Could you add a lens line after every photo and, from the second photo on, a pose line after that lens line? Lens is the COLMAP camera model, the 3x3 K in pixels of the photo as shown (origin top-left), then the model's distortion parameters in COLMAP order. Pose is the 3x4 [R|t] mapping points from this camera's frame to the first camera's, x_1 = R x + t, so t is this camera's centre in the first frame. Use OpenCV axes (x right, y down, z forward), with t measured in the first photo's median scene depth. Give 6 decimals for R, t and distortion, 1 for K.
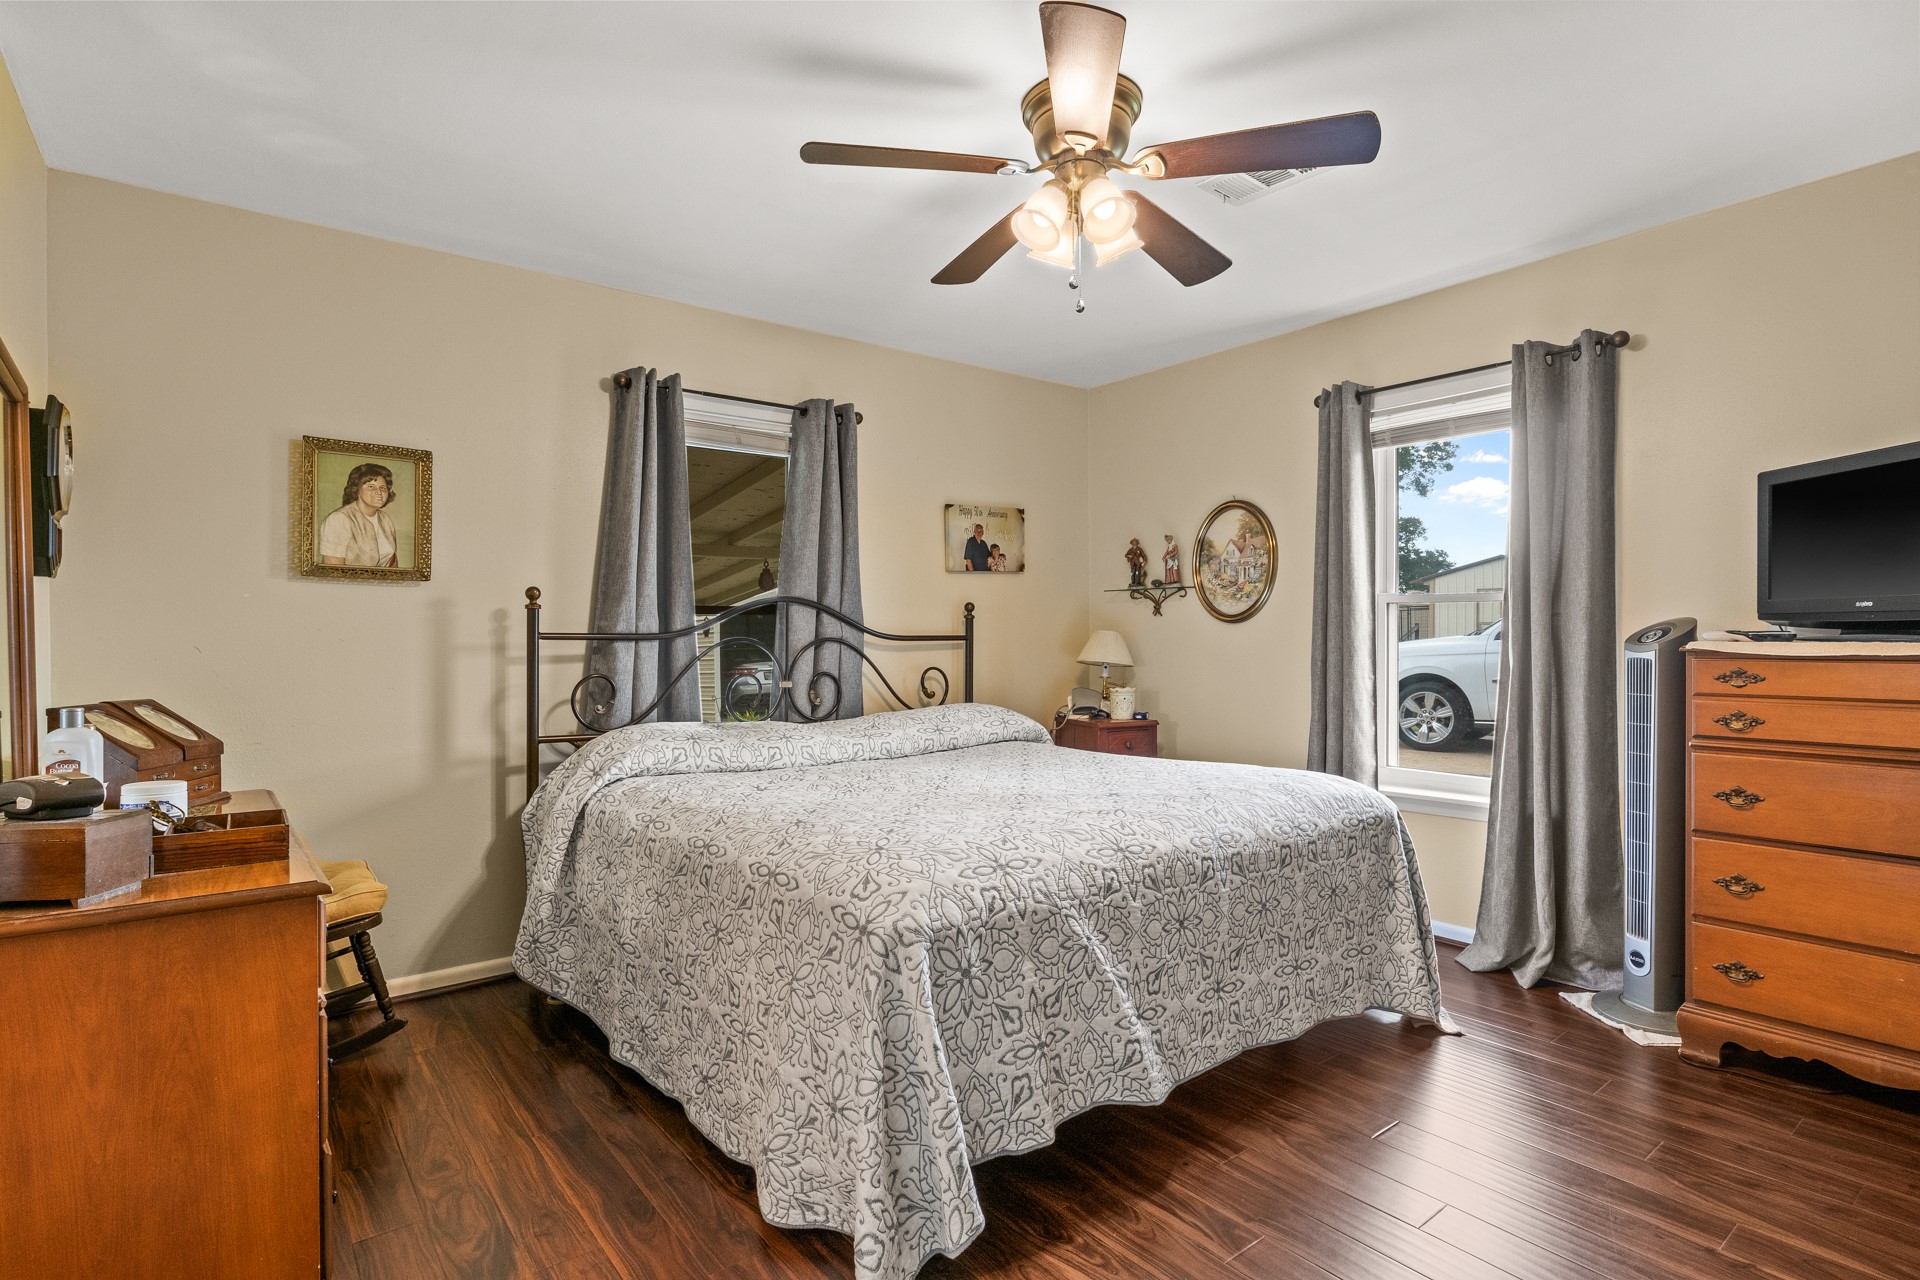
lens RADIAL K [[956.3, 0, 960.0], [0, 956.3, 651.4], [0, 0, 1]] dist [0.000879, 0.000956]
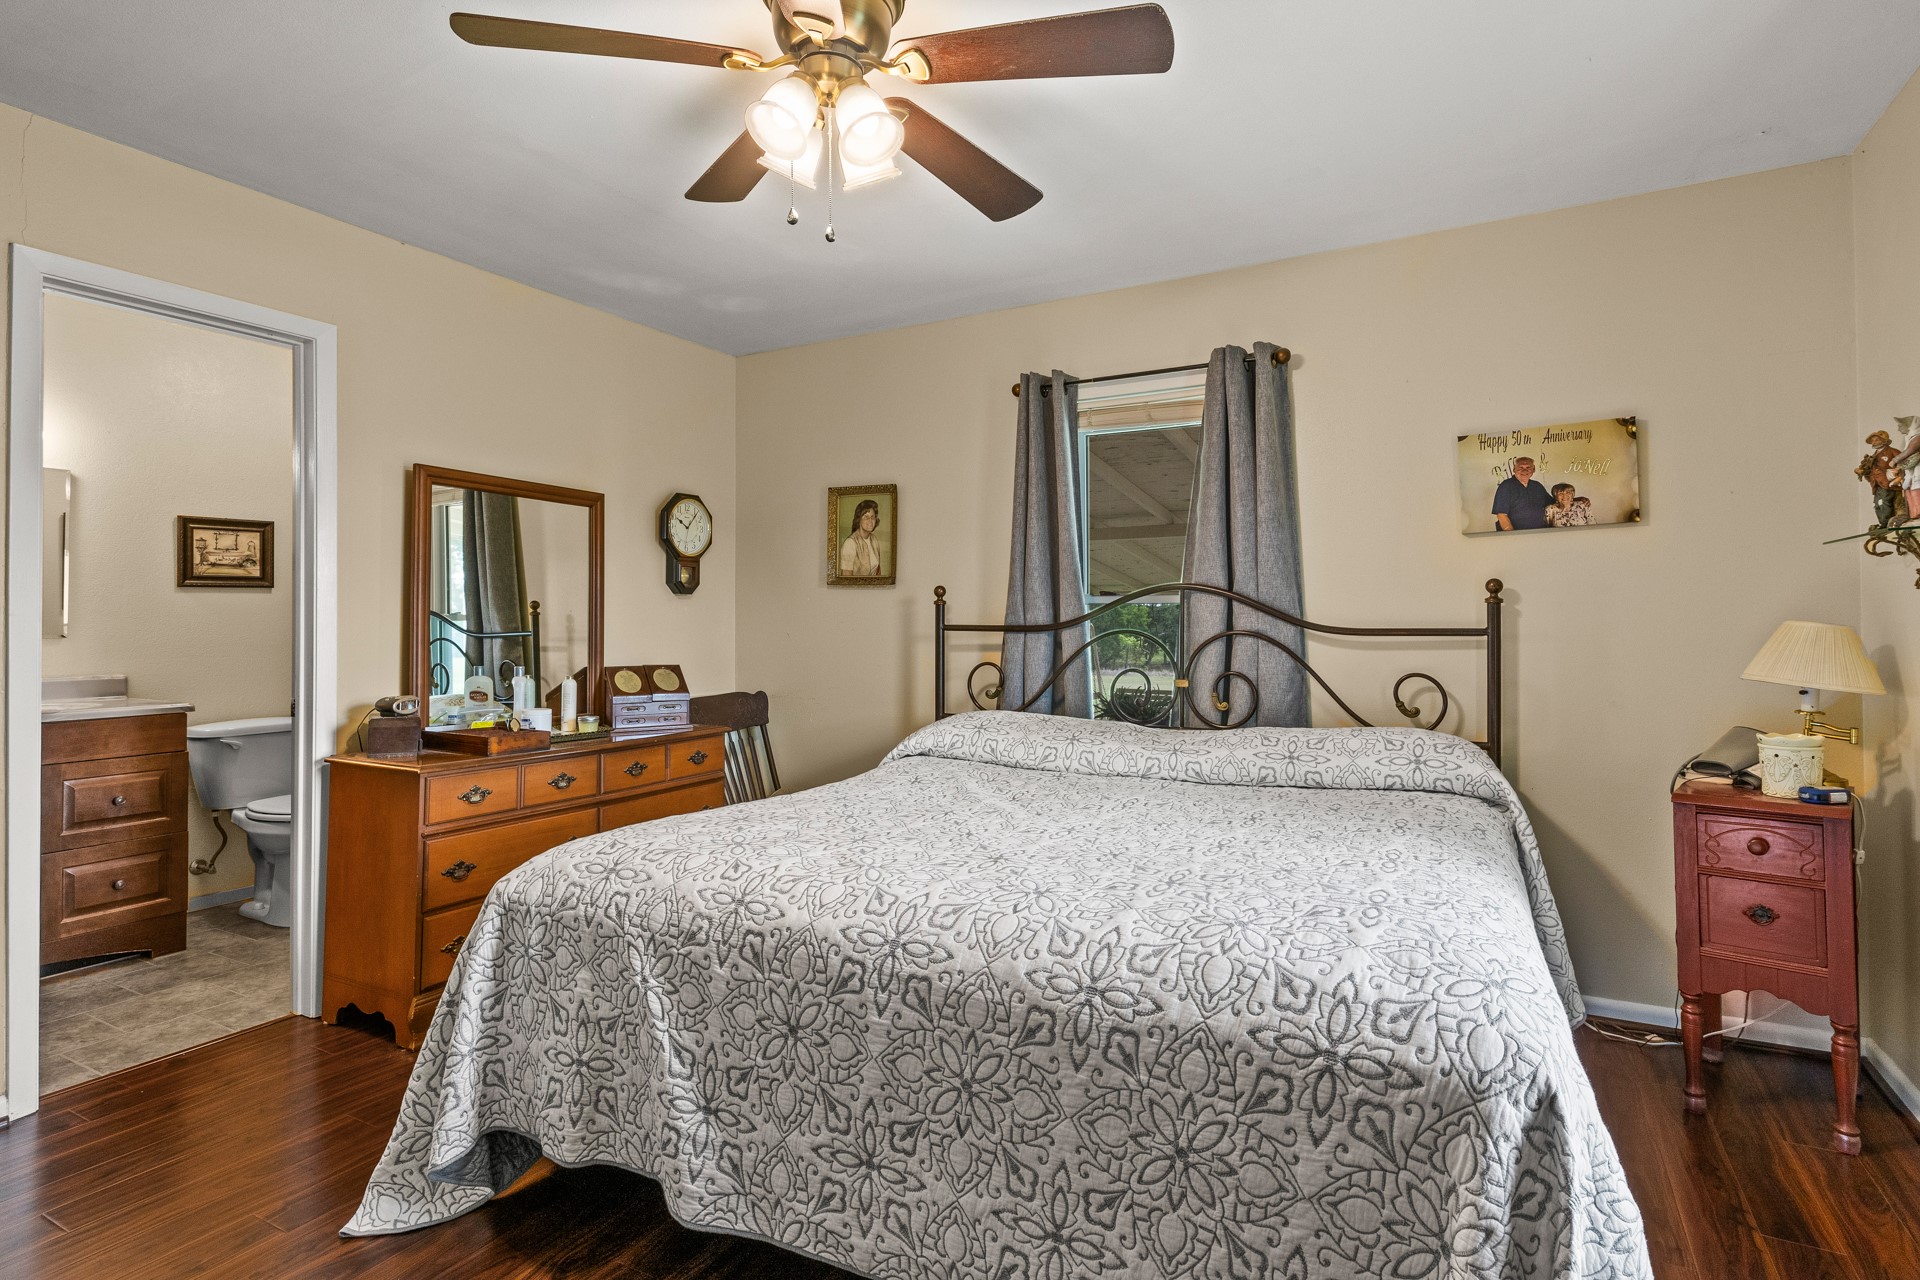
lens RADIAL K [[956.3, 0, 973.2], [0, 956.3, 618.9], [0, 0, 1]] dist [0.000879, 0.000956]
pose [[0.400206, -0.000264, -0.916425, 0.605410], [-0.014556, 0.999872, -0.006645, -0.017826], [0.916310, 0.015999, 0.400151, 0.522367]]
